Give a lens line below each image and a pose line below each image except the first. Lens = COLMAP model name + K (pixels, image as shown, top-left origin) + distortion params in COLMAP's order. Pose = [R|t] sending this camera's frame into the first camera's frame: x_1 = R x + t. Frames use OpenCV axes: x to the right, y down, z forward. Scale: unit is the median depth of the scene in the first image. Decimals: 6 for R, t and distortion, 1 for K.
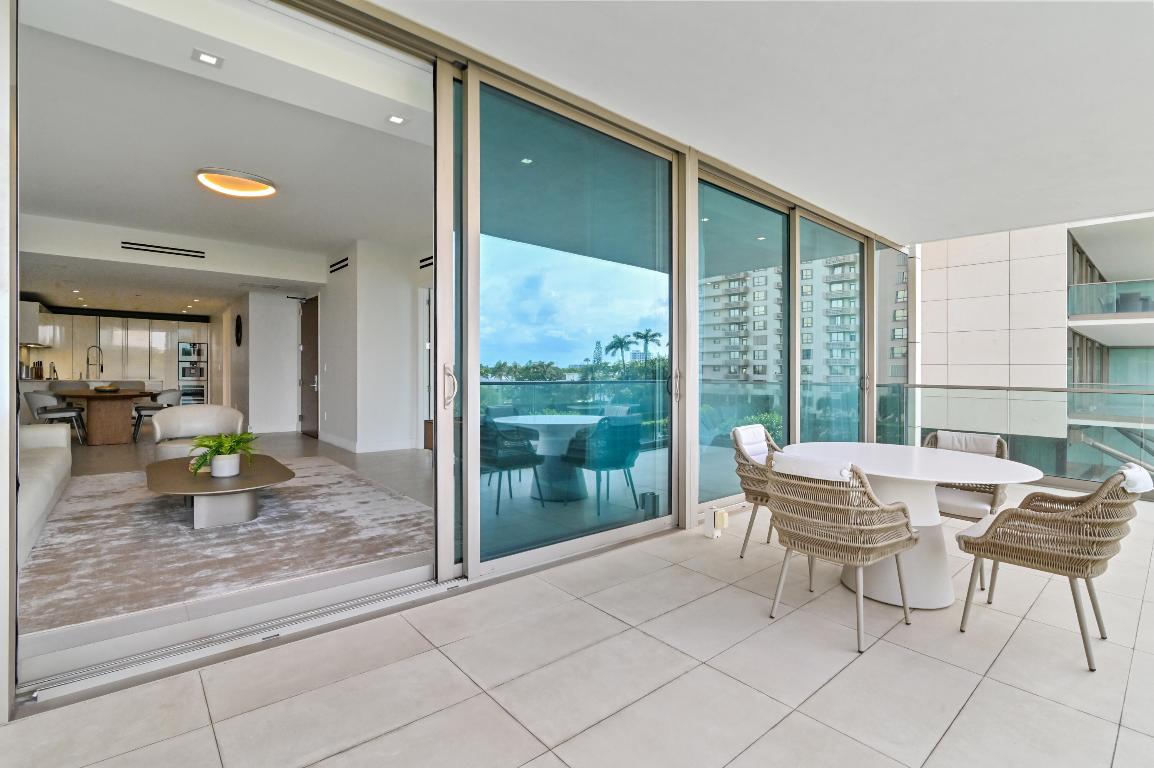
lens RADIAL K [[530.5, 0, 577.3], [0, 530.5, 379.9], [0, 0, 1]] dist [-0.014815, 0.000296]
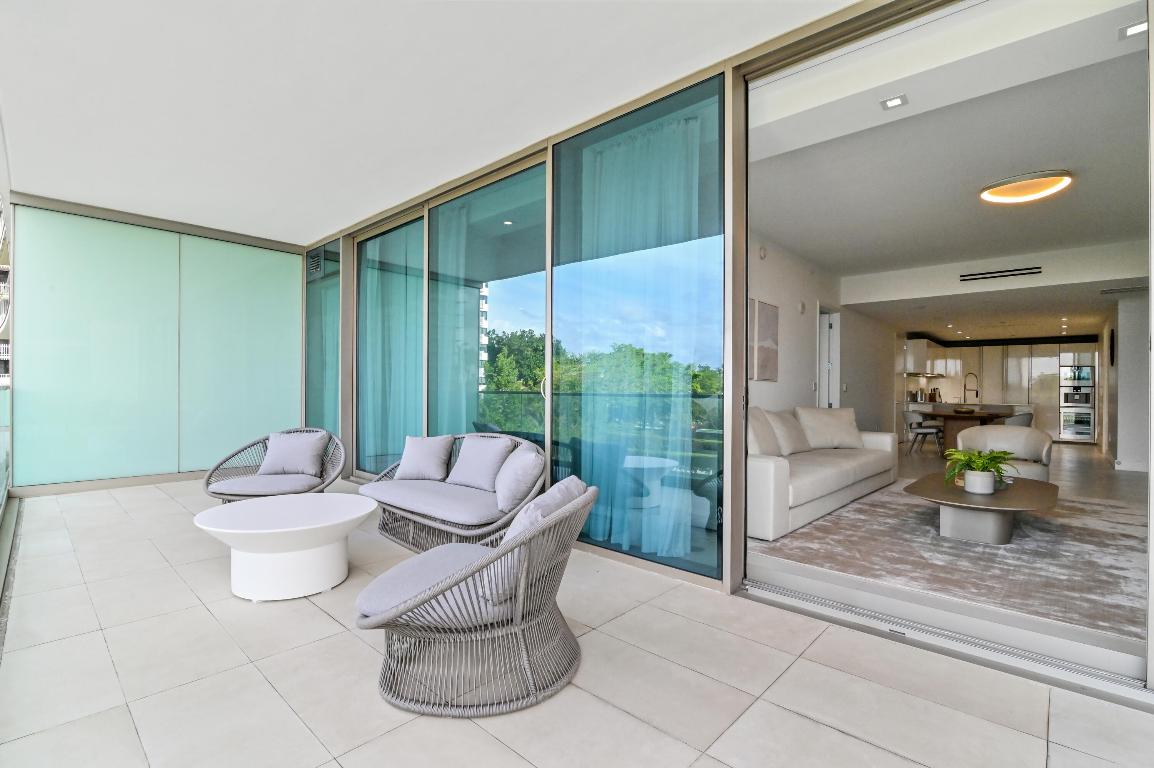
lens RADIAL K [[531.9, 0, 594.2], [0, 531.9, 400.5], [0, 0, 1]] dist [-0.002470, -0.000382]
pose [[0.141566, 0.008102, -0.989896, 0.264949], [-0.025686, 0.999660, 0.004509, 0.028556], [0.989595, 0.024788, 0.141726, 0.174007]]
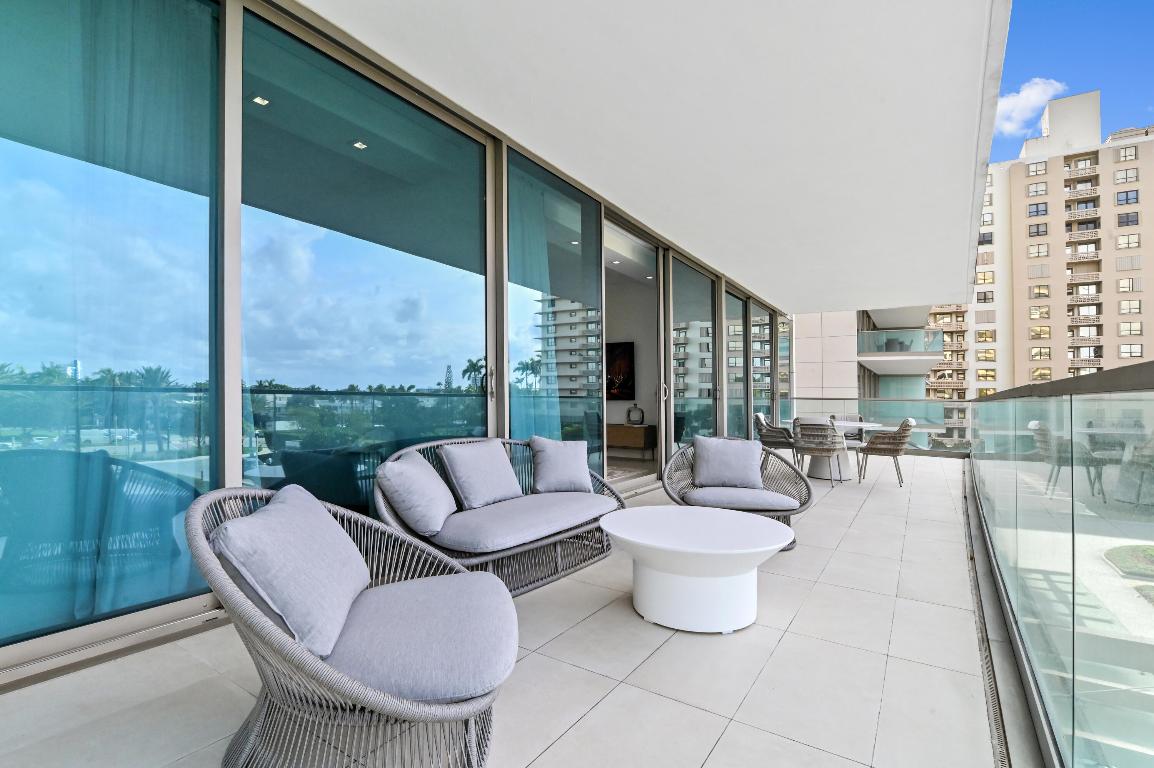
lens RADIAL K [[531.9, 0, 594.2], [0, 531.9, 400.5], [0, 0, 1]] dist [-0.002470, -0.000382]
pose [[0.953247, -0.005311, 0.302147, -1.086912], [0.007277, 0.999959, -0.005382, 0.048156], [-0.302106, 0.007330, 0.953246, -0.948755]]
